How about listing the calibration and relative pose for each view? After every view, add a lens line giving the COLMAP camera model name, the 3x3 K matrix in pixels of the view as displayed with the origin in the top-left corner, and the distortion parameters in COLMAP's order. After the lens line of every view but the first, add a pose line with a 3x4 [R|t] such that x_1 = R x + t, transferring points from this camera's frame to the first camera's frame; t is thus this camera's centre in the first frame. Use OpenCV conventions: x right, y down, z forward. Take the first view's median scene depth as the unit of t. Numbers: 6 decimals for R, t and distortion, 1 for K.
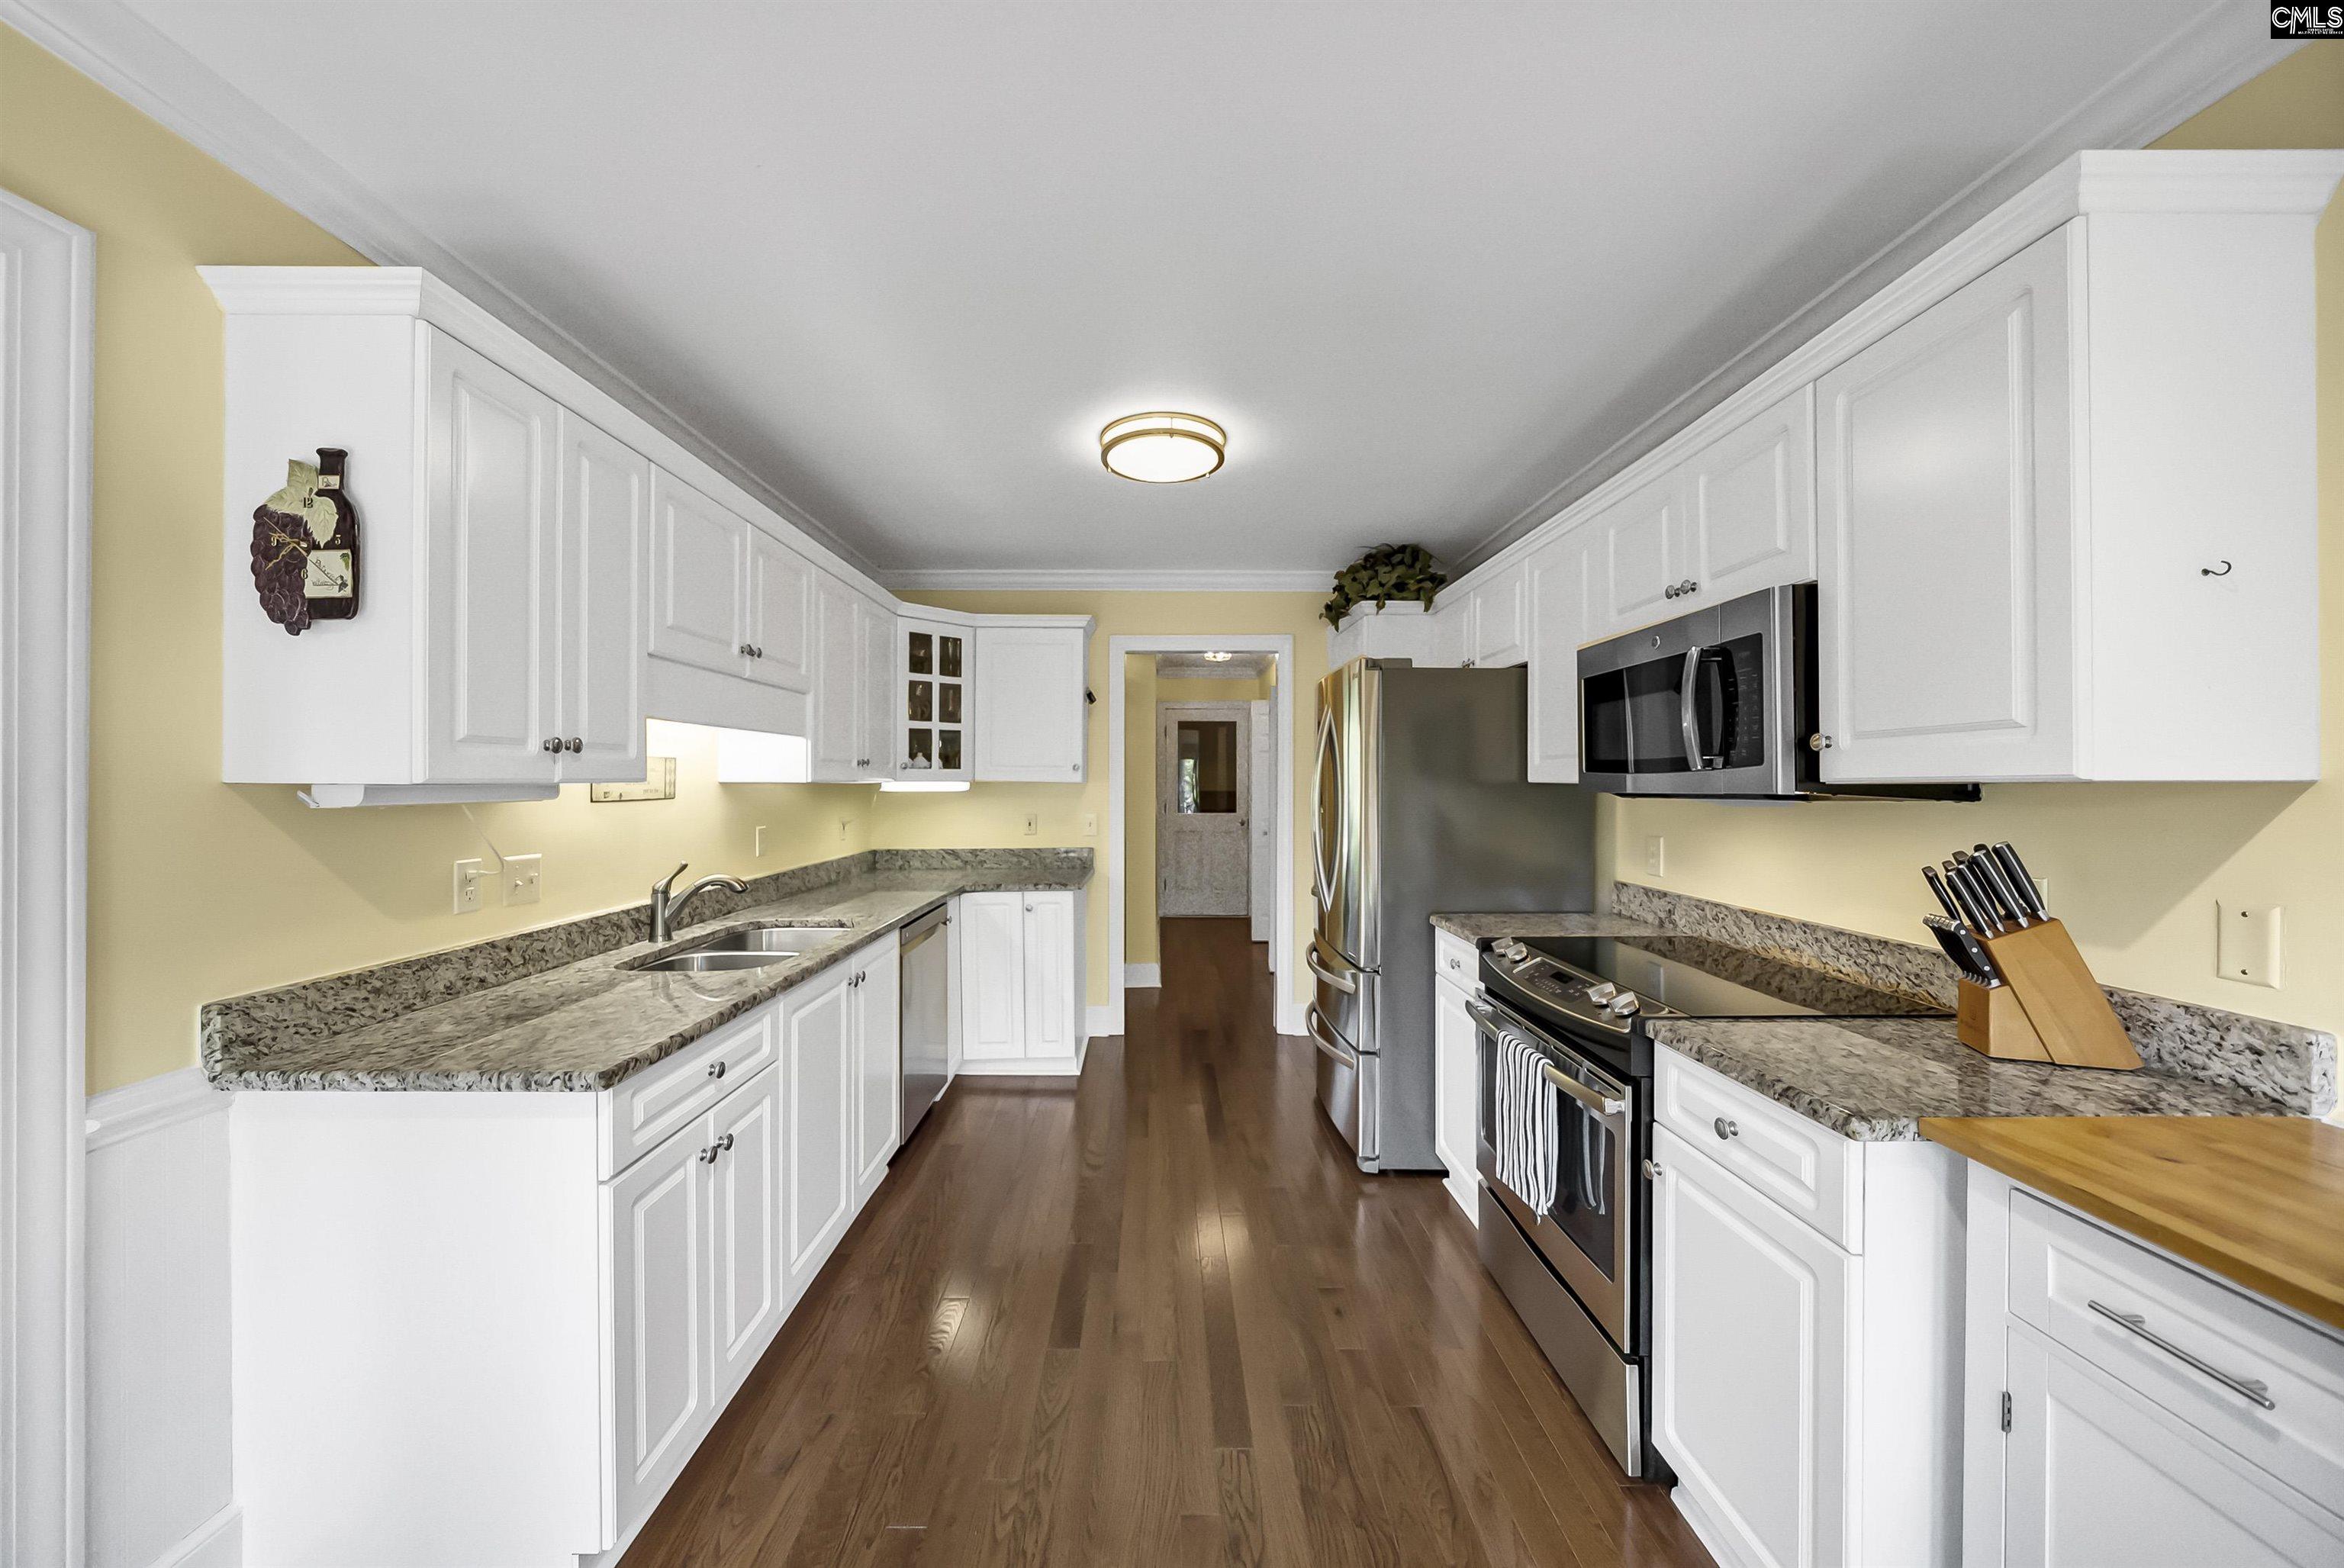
lens RADIAL K [[814.1, 0, 1173.0], [0, 814.1, 783.1], [0, 0, 1]] dist [-0.004830, 0.000226]
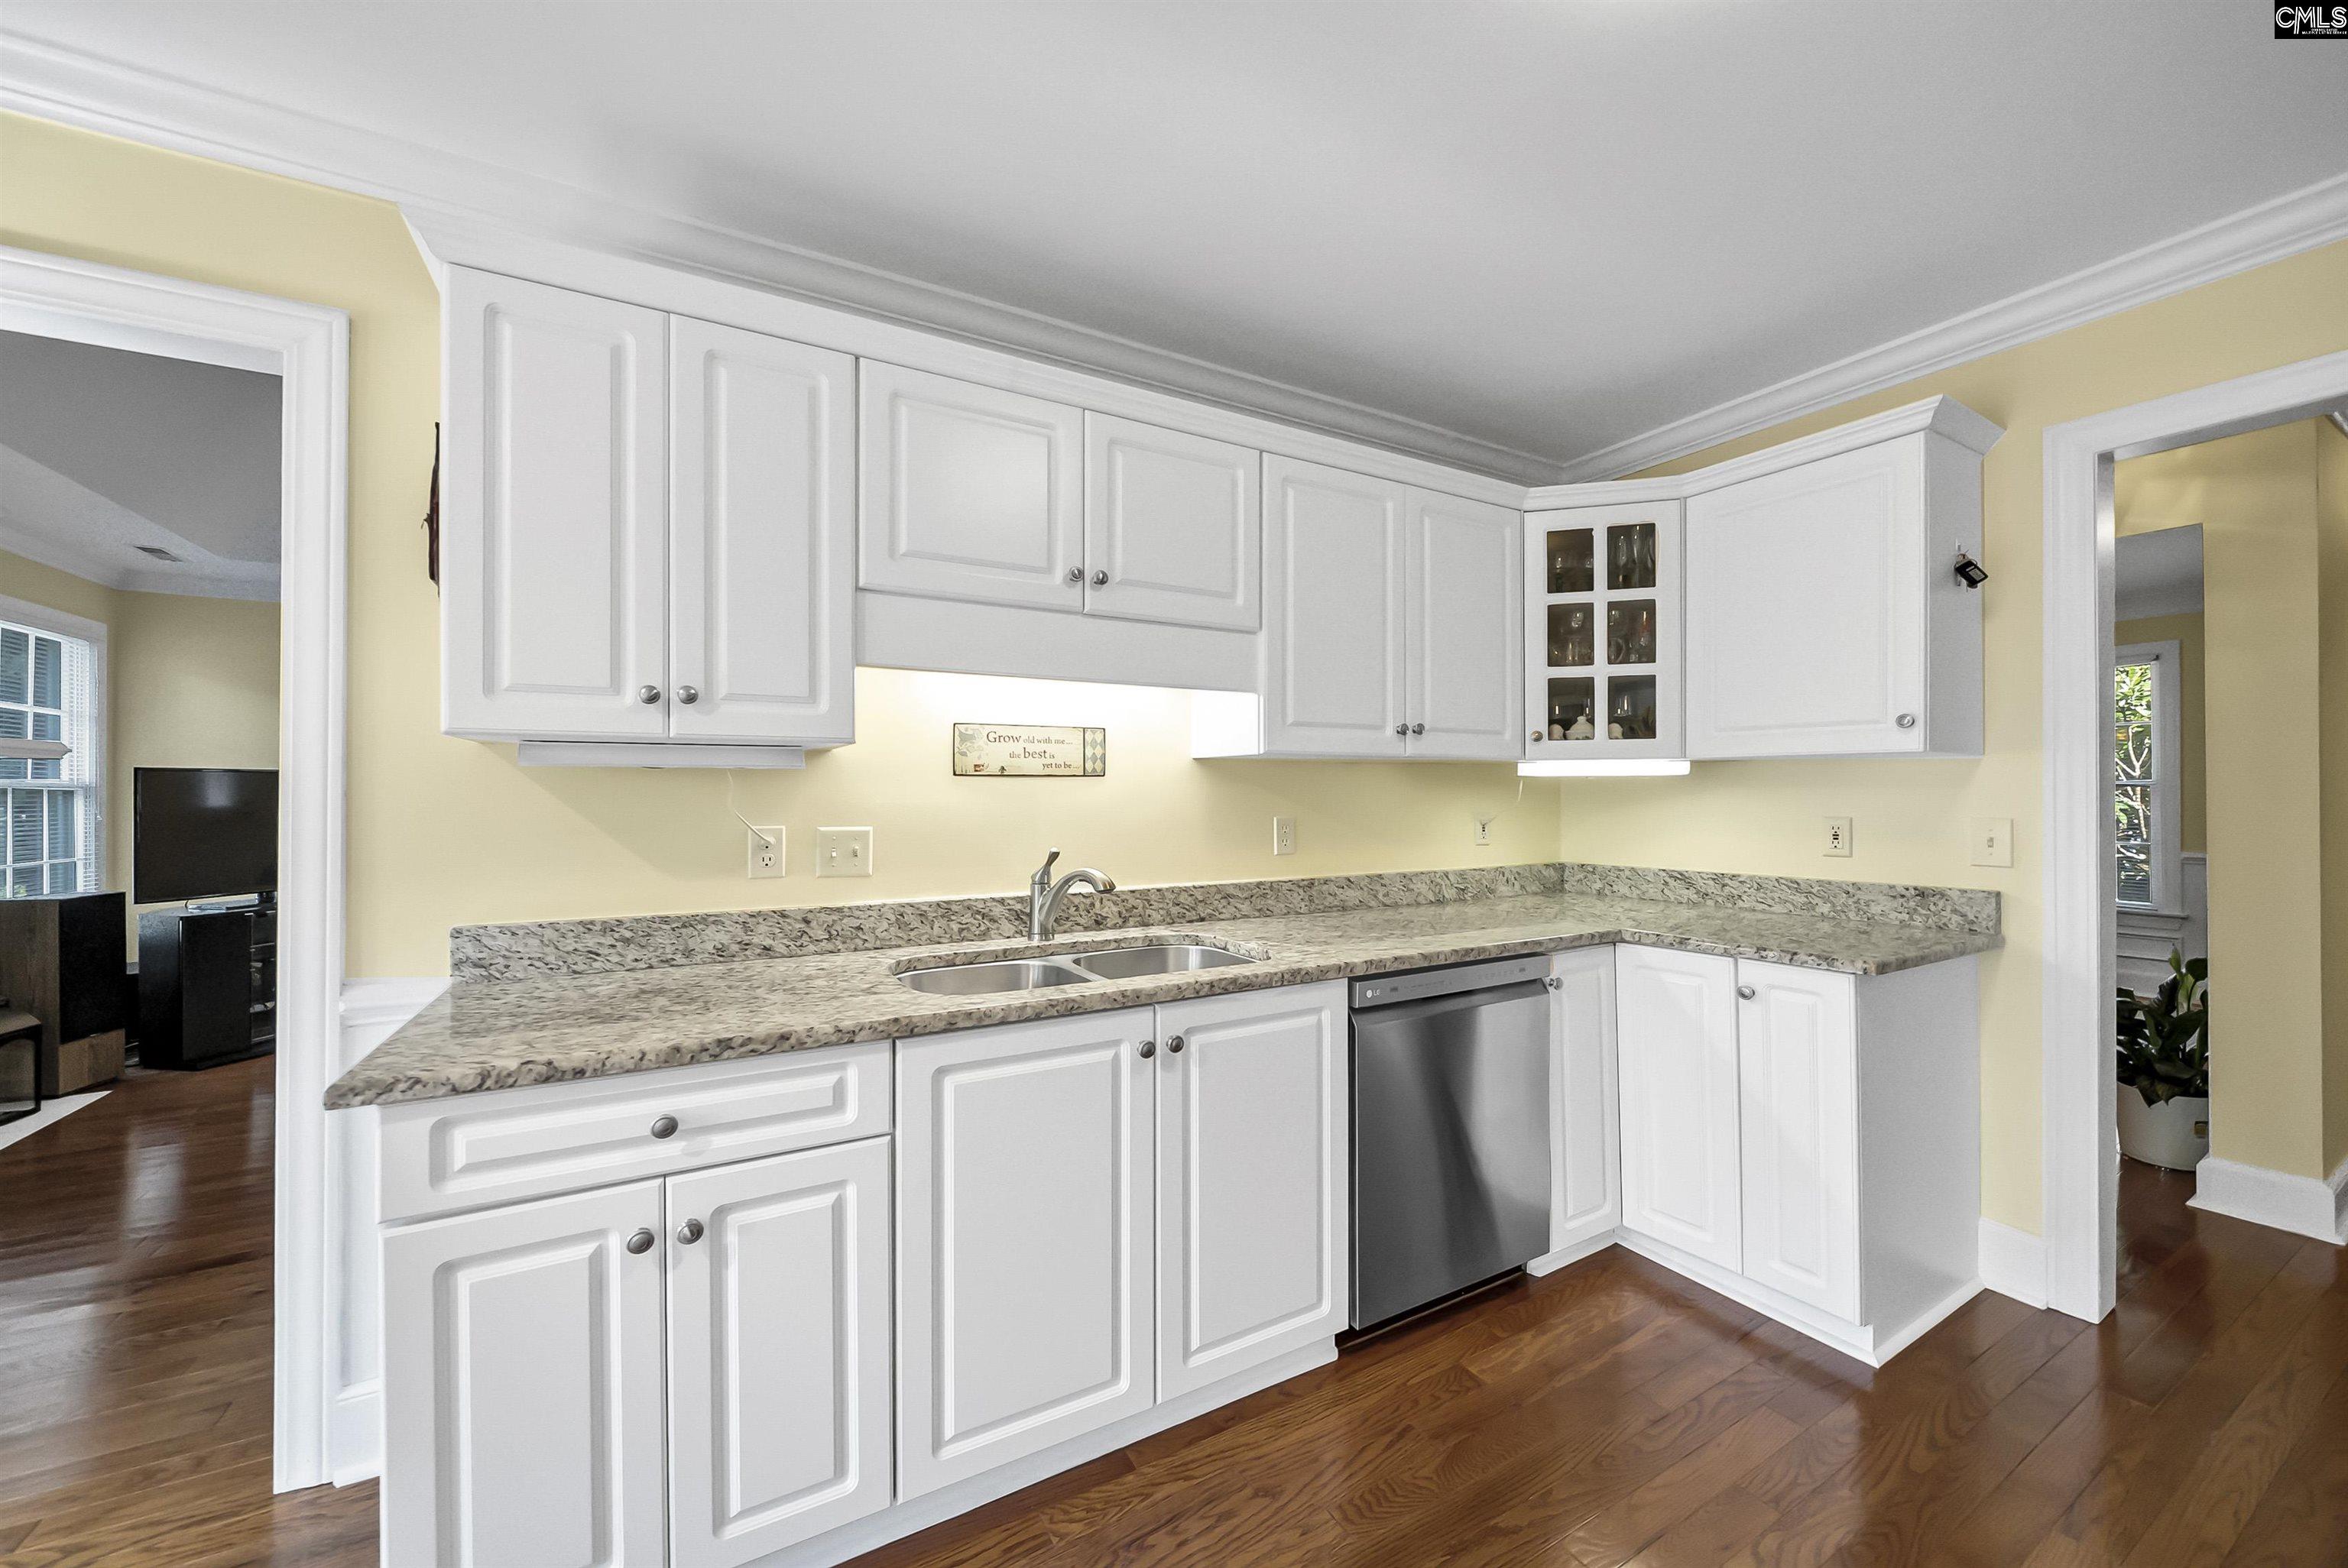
lens RADIAL K [[815.4, 0, 1166.7], [0, 815.4, 787.6], [0, 0, 1]] dist [-0.004830, 0.000226]
pose [[0.465202, -0.009784, -0.885150, 0.161193], [0.003772, 0.999952, -0.009071, 0.035909], [0.885196, 0.000881, 0.465217, 0.603742]]
